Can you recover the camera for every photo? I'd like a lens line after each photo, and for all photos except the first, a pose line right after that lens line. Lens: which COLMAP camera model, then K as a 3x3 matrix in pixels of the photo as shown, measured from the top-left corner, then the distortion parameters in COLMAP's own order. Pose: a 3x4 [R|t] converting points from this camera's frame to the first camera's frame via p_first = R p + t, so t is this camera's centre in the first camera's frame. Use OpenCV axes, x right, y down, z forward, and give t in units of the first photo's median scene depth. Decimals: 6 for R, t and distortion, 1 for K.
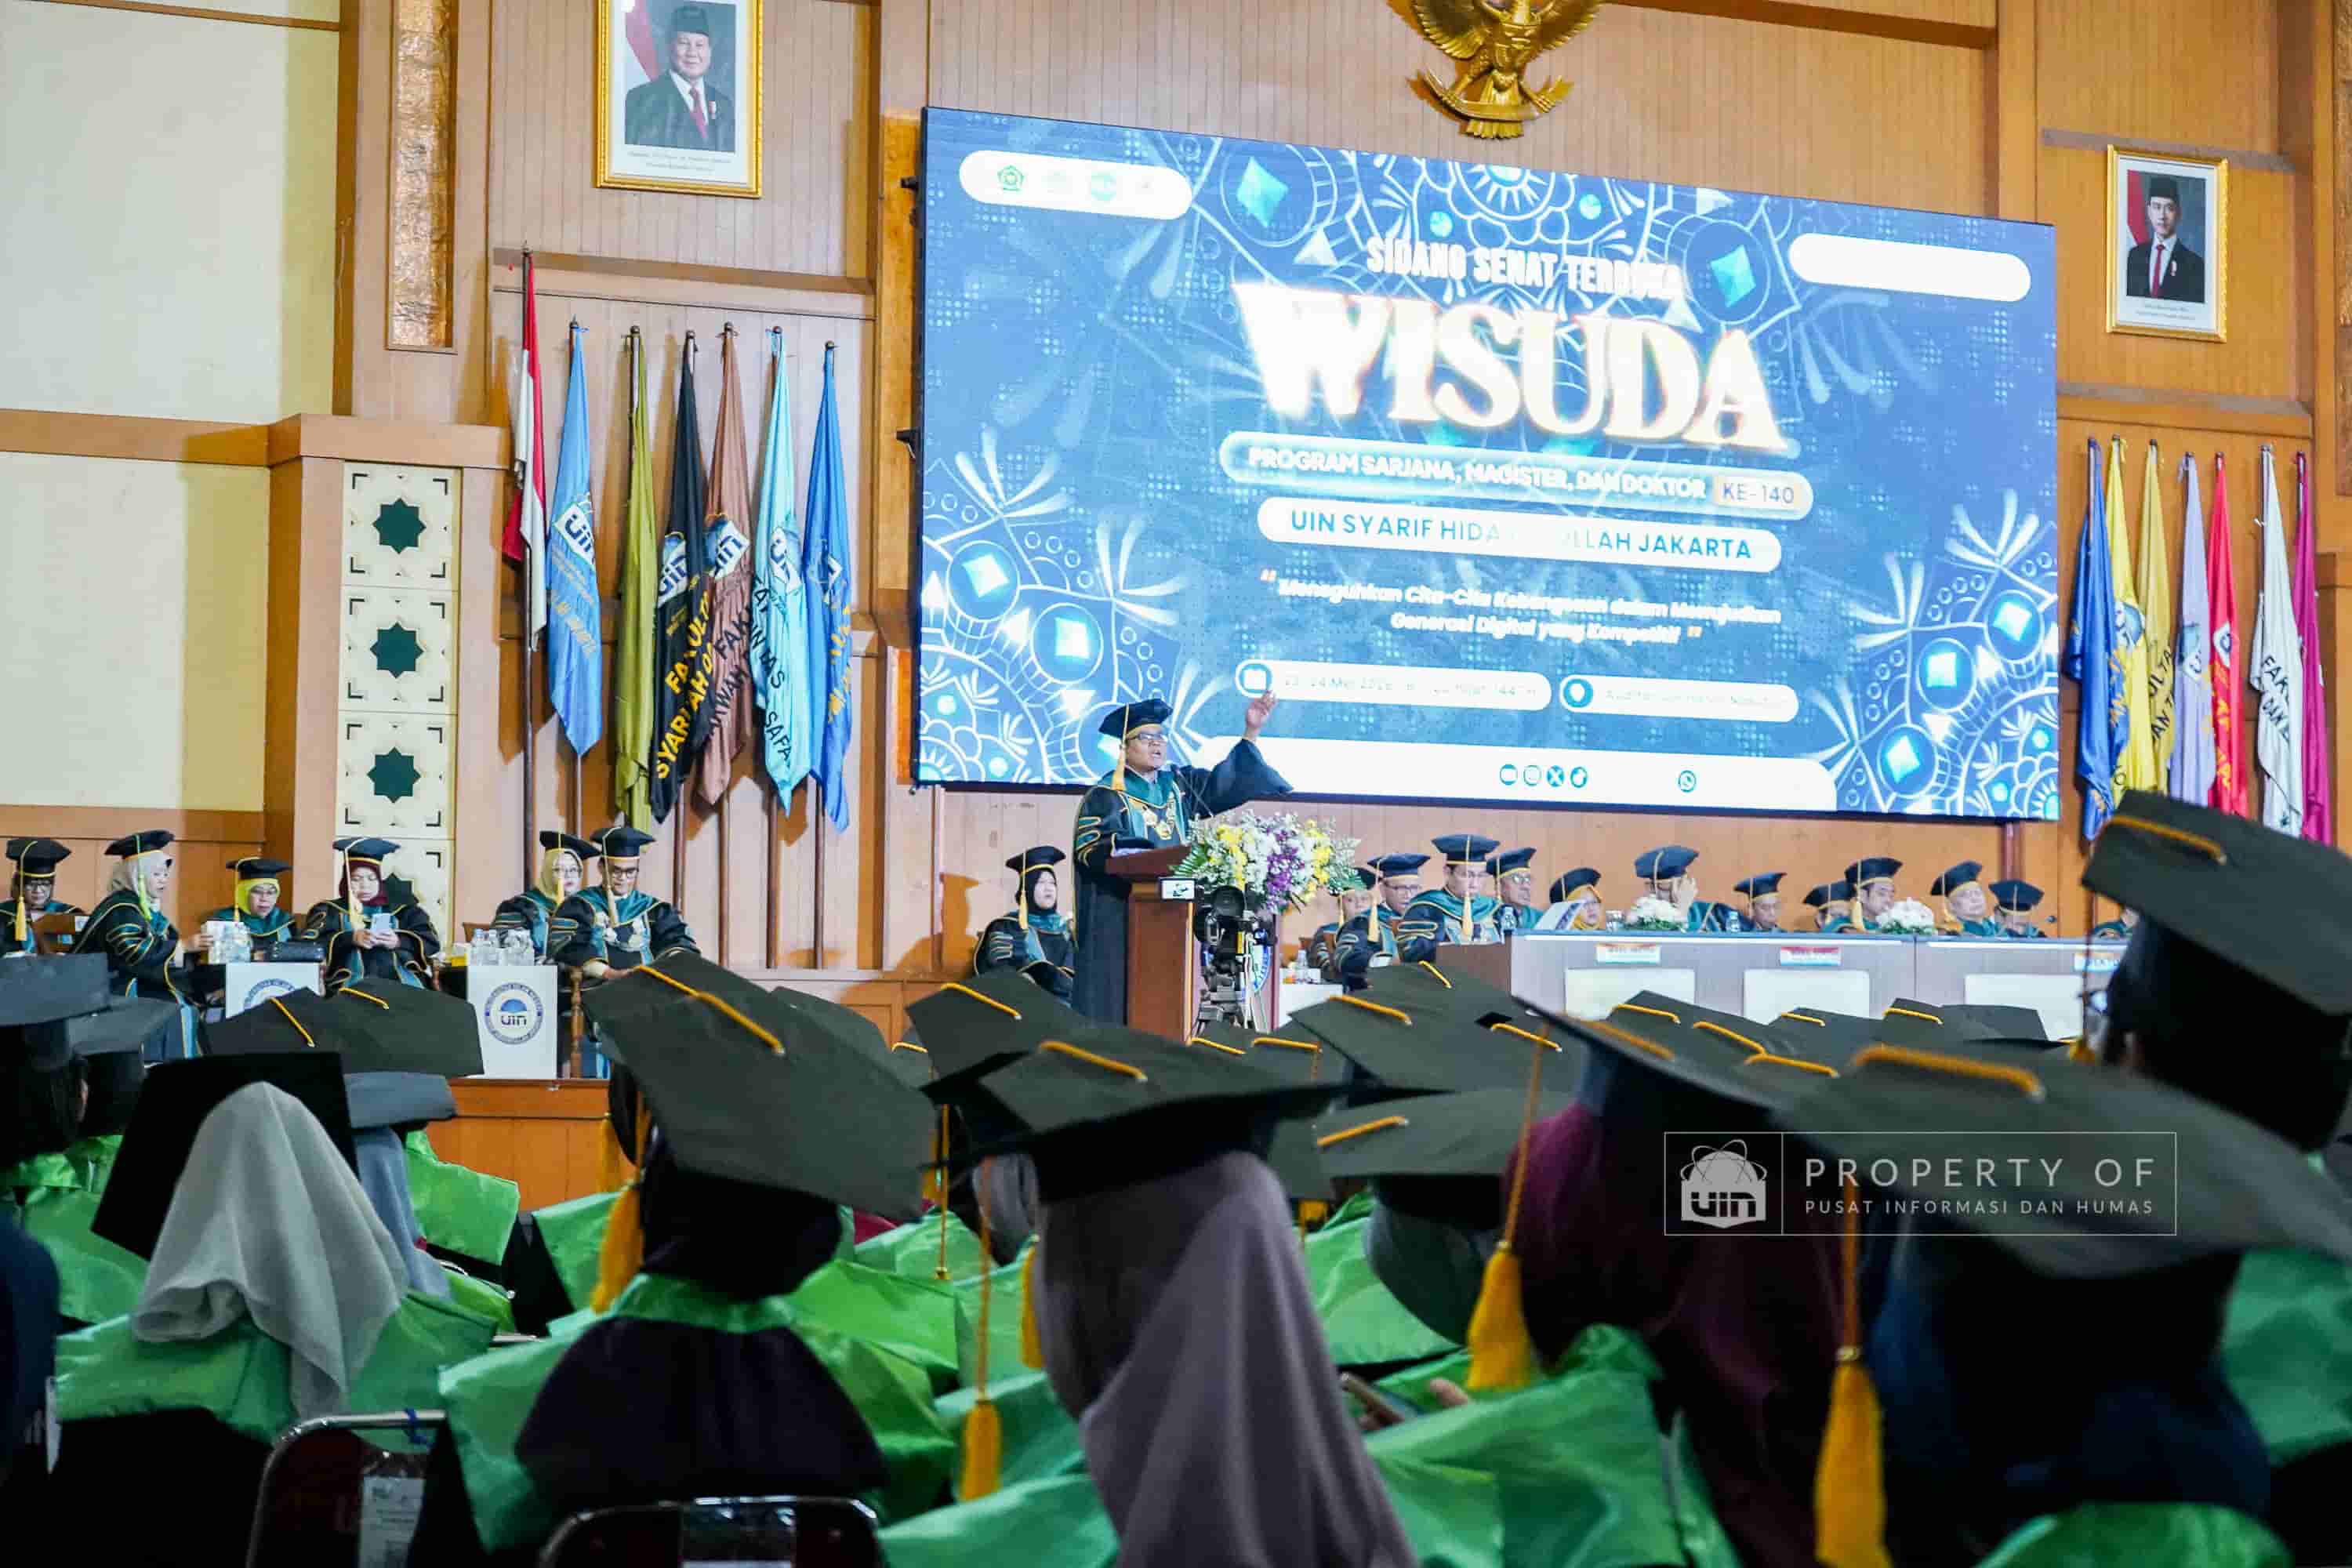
lens RADIAL K [[4910.8, 0, 1143.7], [0, 4910.8, 780.4], [0, 0, 1]] dist [-0.056610, 0.107964]
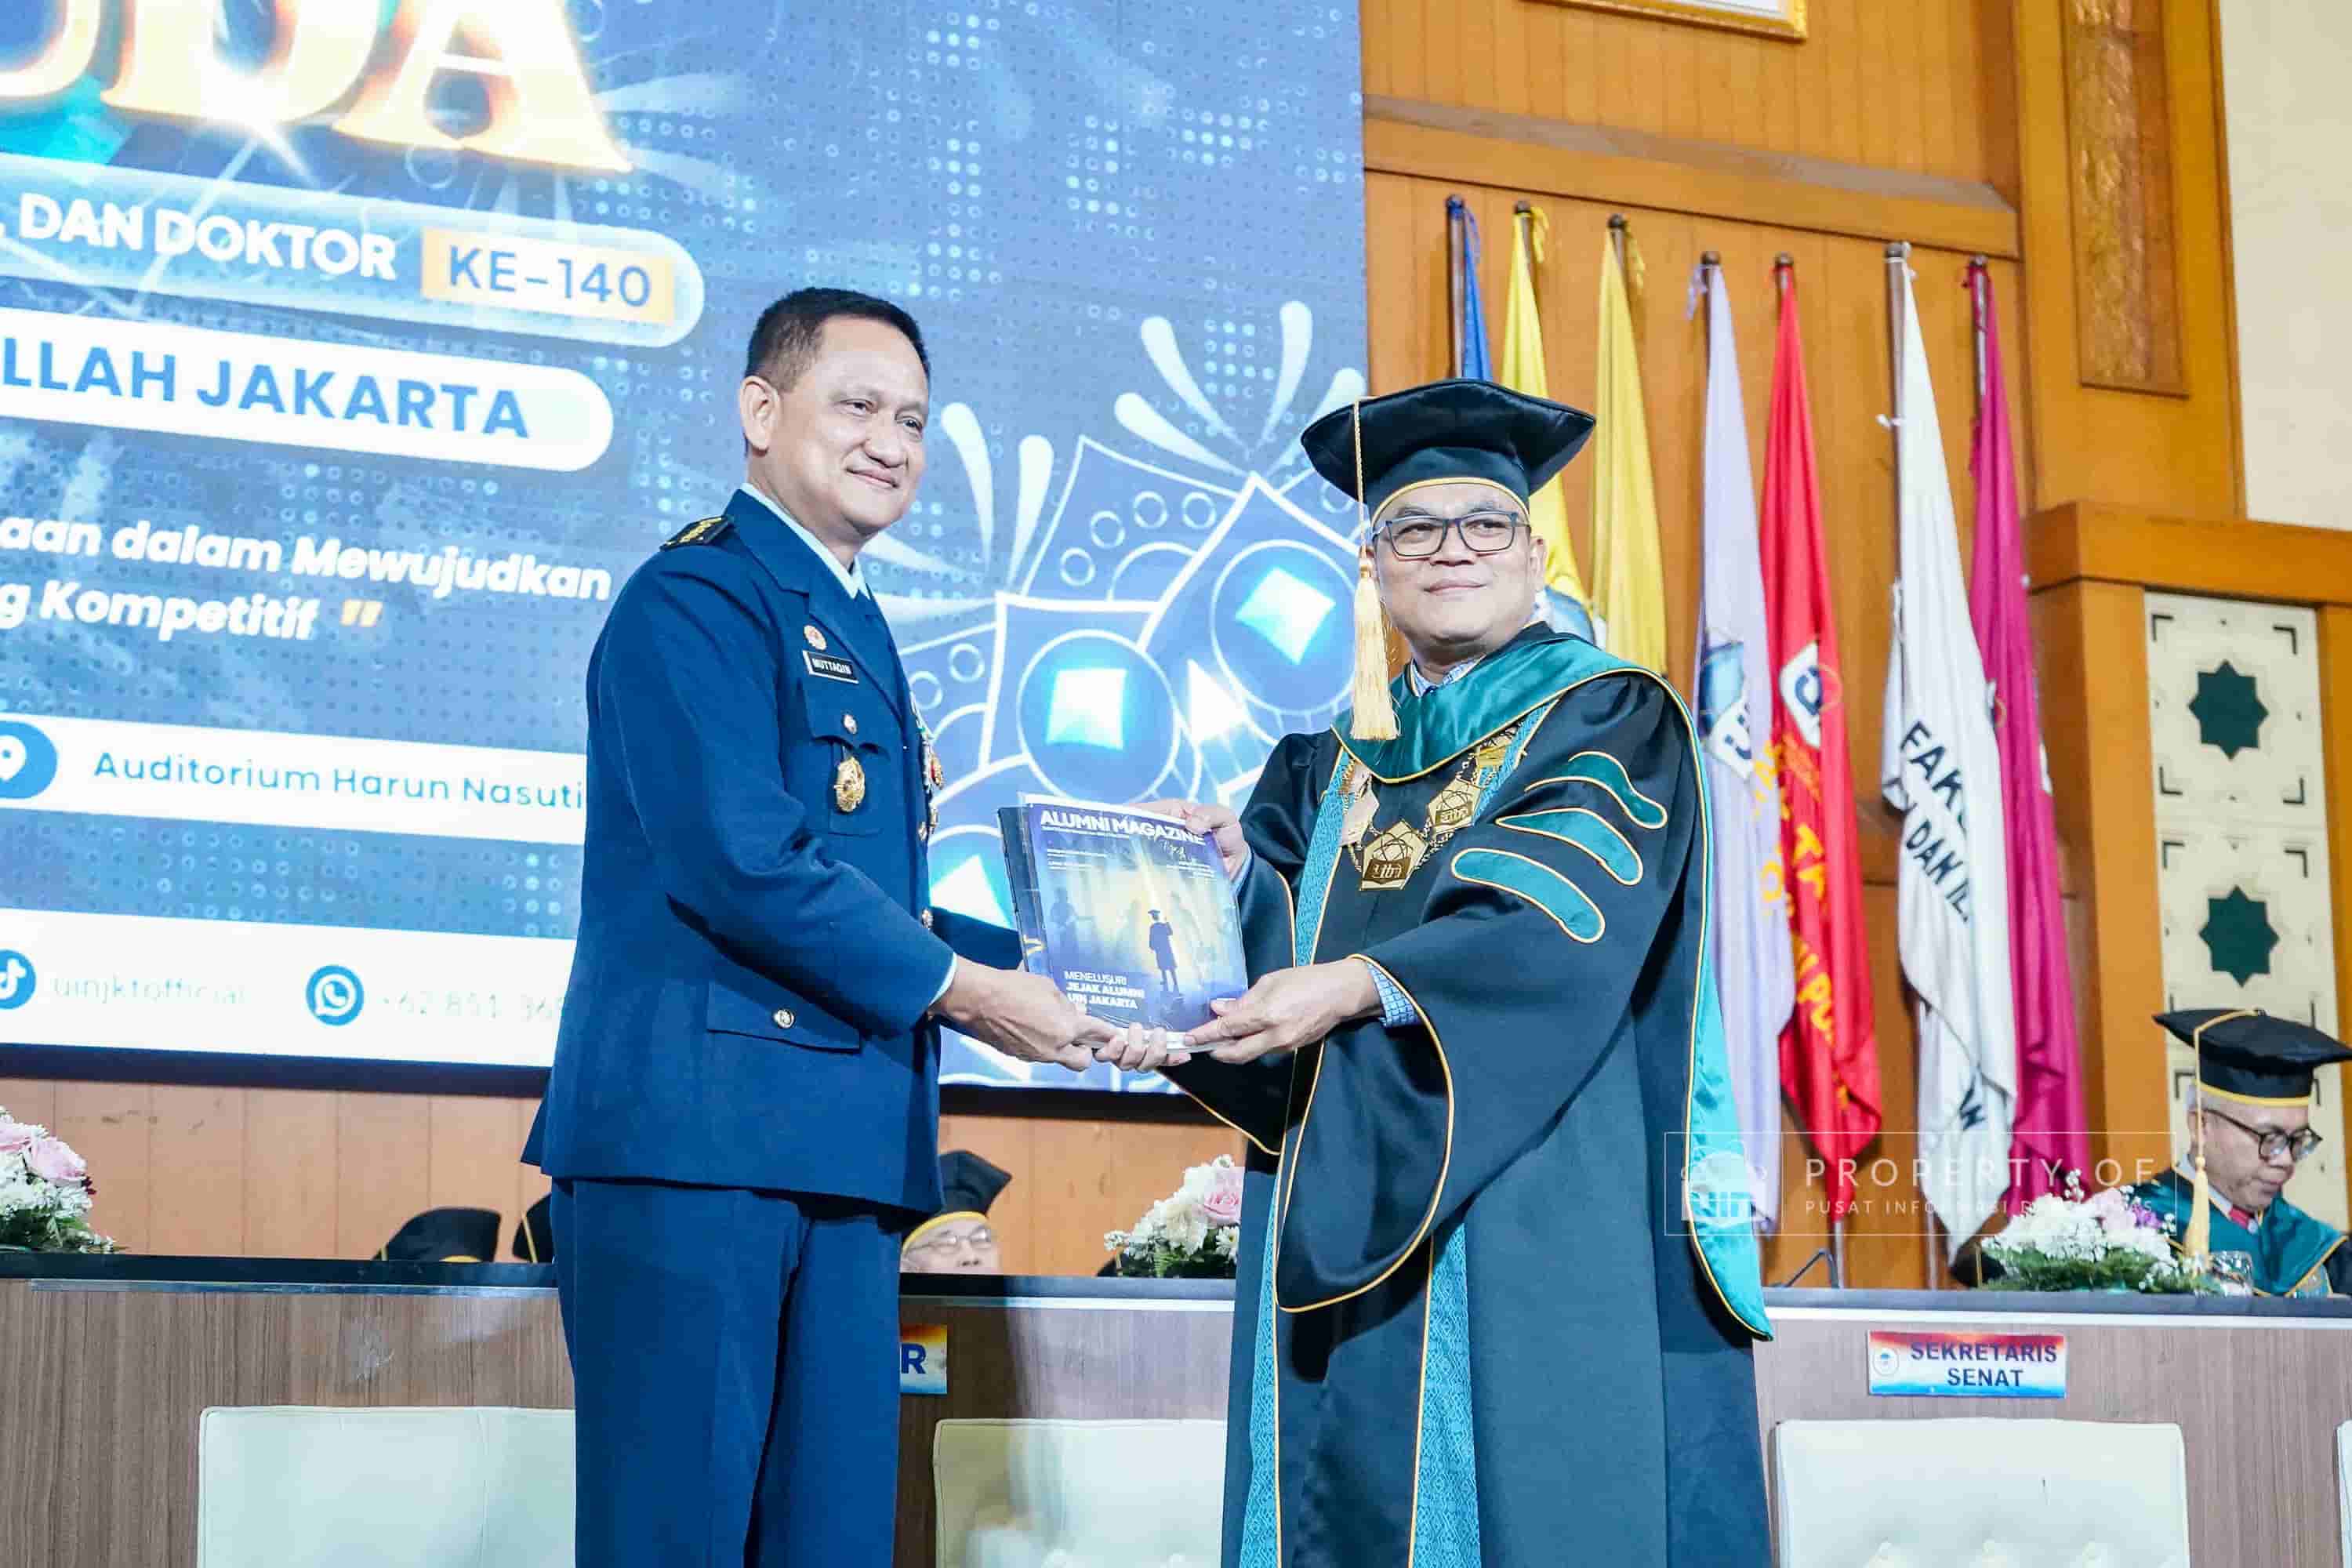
lens RADIAL K [[5066.2, 0, 1212.3], [0, 5066.2, 779.0], [0, 0, 1]] dist [-0.102979, 0.257150]
pose [[0.999734, -0.022111, 0.006587, 0.181579], [0.022725, 0.993034, -0.115618, 0.031442], [-0.003984, 0.115737, 0.993272, 0.619630]]
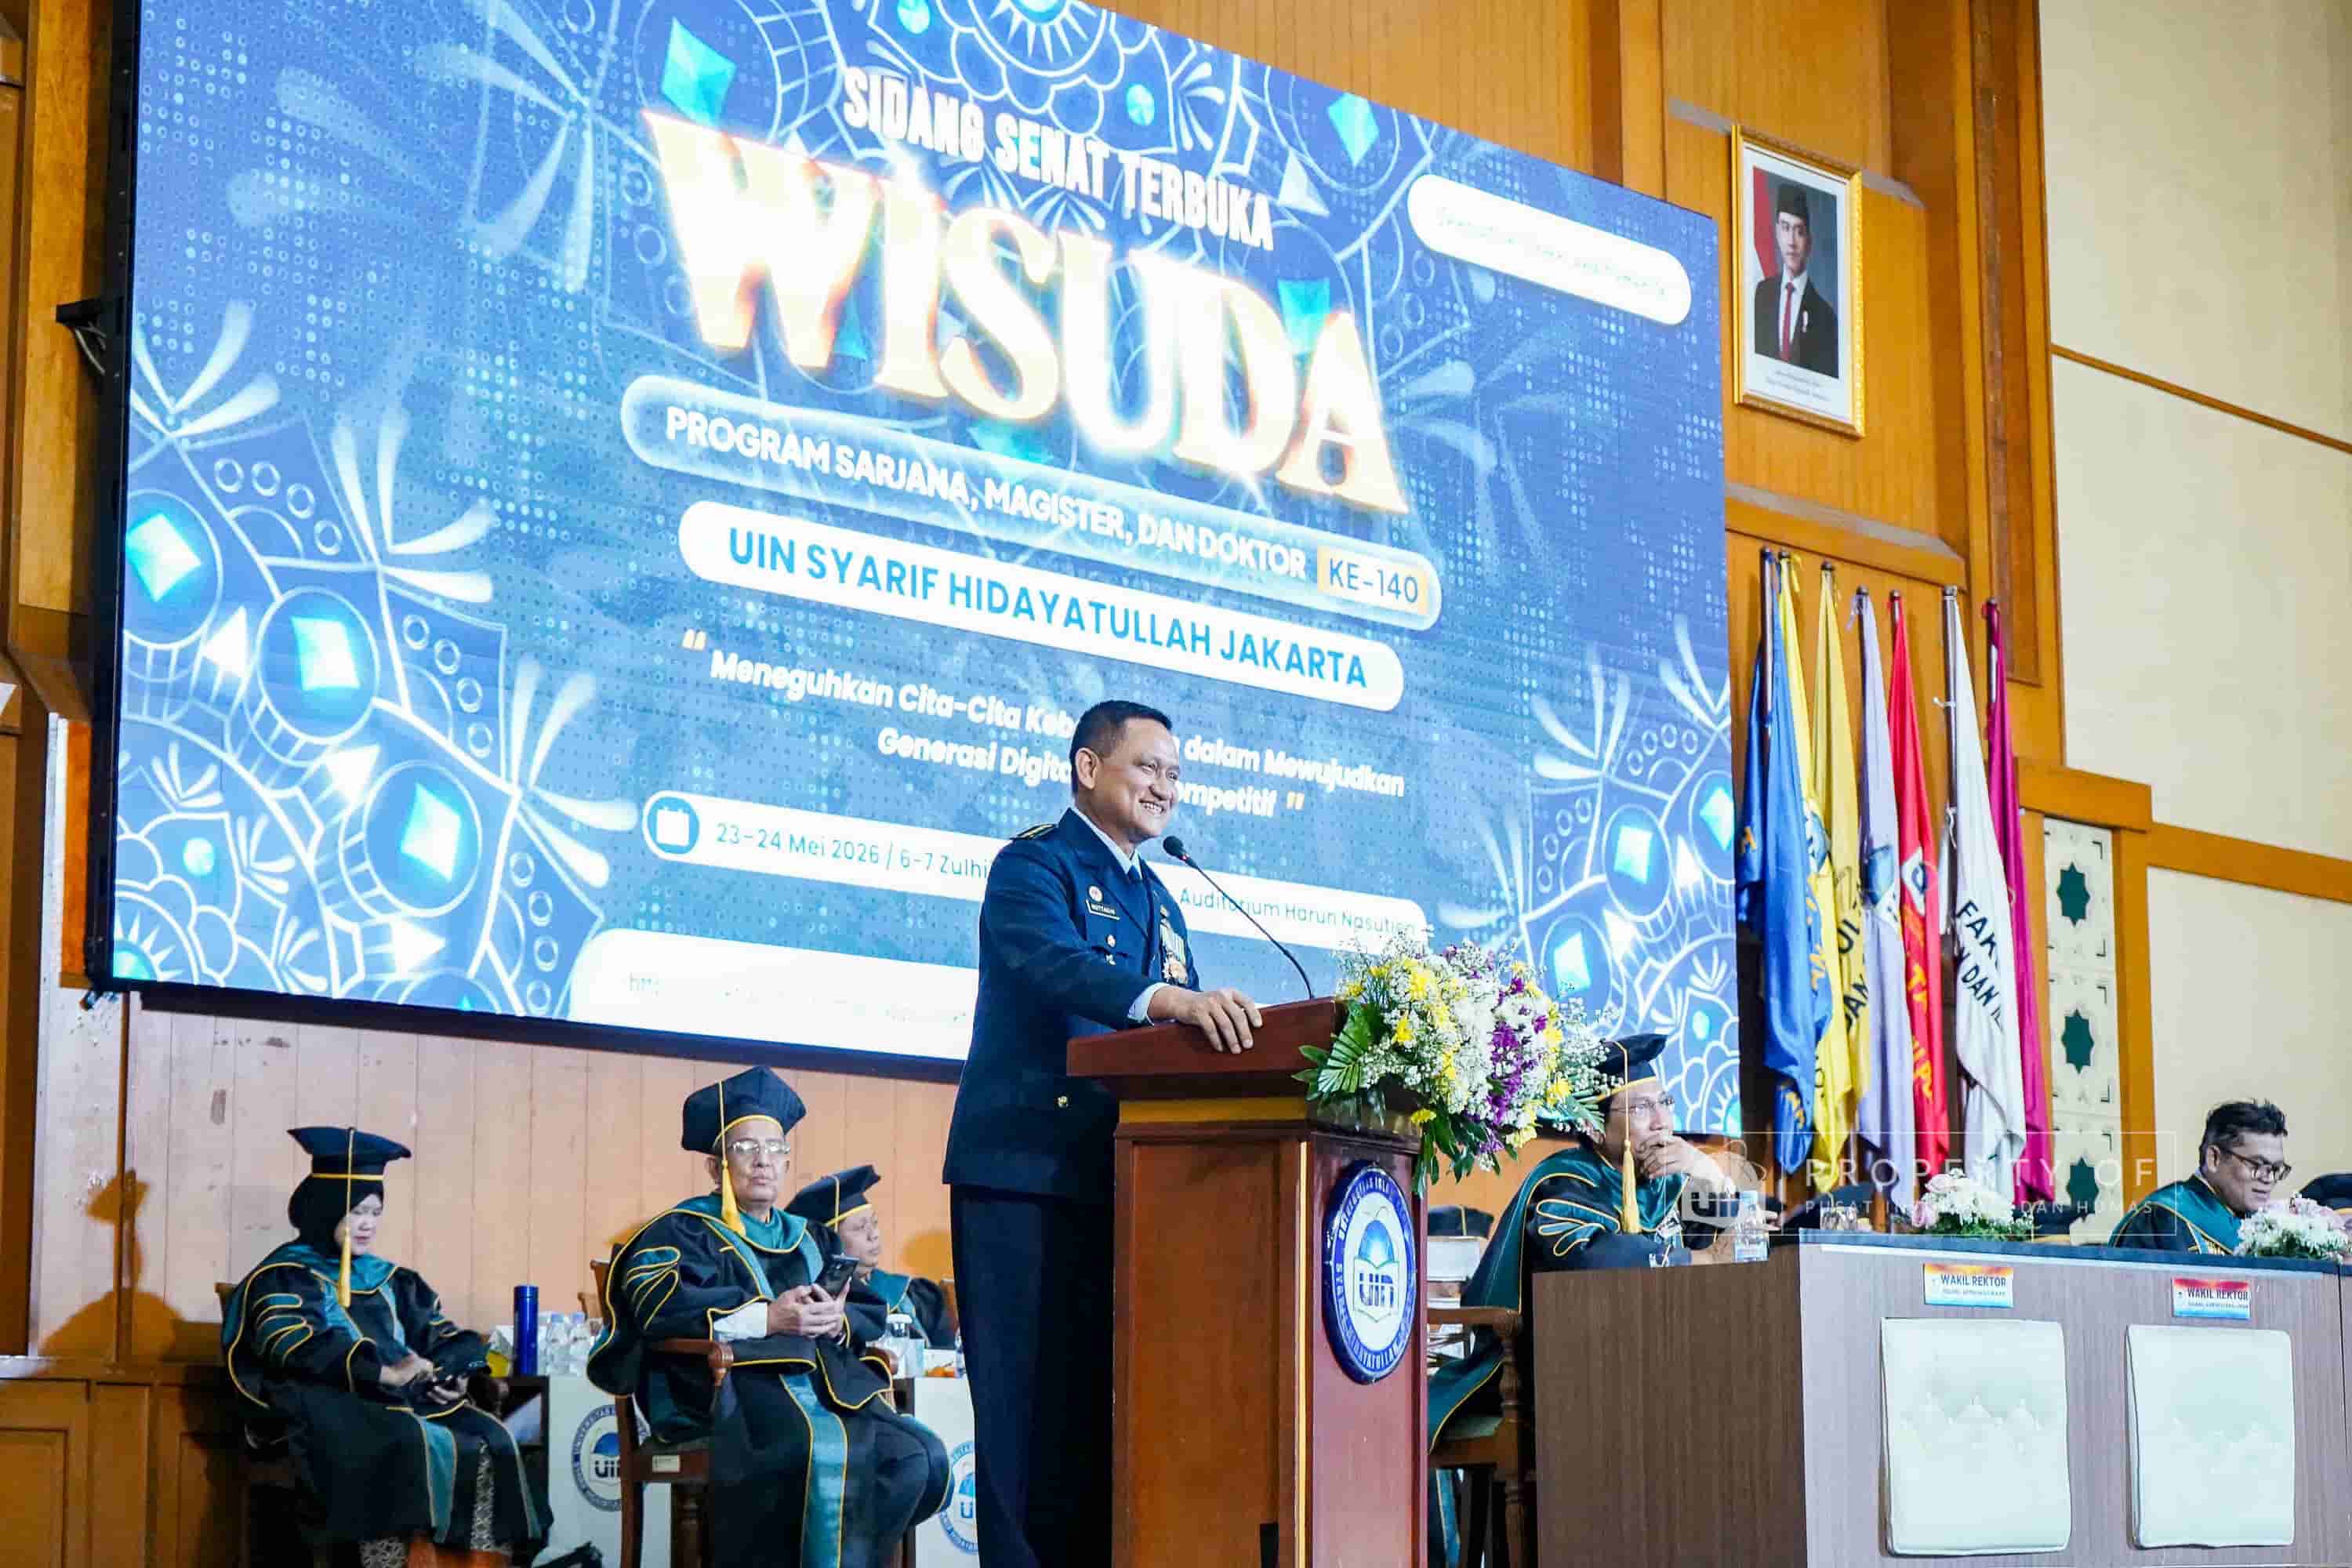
lens RADIAL K [[4873.1, 0, 1169.6], [0, 4873.1, 793.2], [0, 0, 1]] dist [-0.090123, 0.465329]
pose [[0.931861, 0.040580, 0.360539, -0.117668], [-0.004943, 0.995053, -0.099221, 0.028127], [-0.362782, 0.090678, 0.927452, 0.470886]]
